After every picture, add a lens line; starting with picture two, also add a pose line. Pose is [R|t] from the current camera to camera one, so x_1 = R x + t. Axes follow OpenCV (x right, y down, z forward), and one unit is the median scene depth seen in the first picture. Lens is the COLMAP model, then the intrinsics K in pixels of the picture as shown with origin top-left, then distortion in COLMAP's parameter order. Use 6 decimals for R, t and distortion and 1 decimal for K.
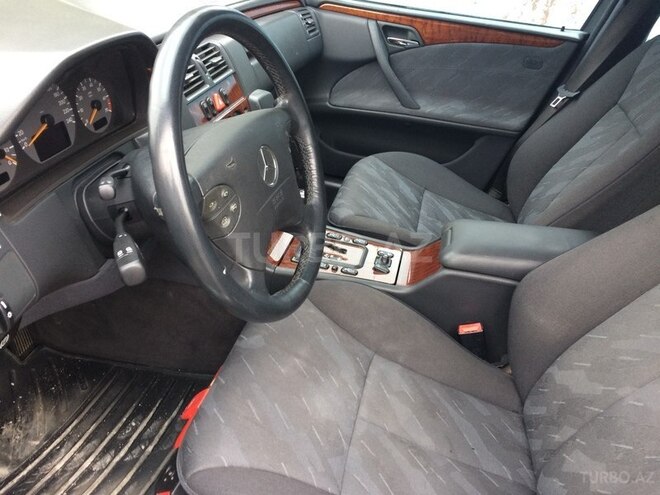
lens RADIAL K [[561.5, 0, 331.0], [0, 561.5, 246.2], [0, 0, 1]] dist [0.049920, -0.035162]
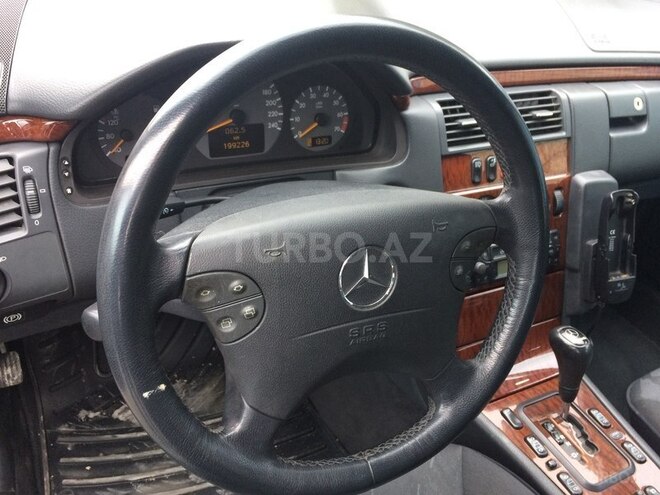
lens RADIAL K [[561.5, 0, 329.1], [0, 561.5, 250.5], [0, 0, 1]] dist [0.049920, -0.035162]
pose [[0.651029, 0.424710, -0.629112, 0.193102], [-0.452120, 0.882718, 0.128047, -0.190106], [0.609711, 0.201072, 0.766696, 0.415693]]
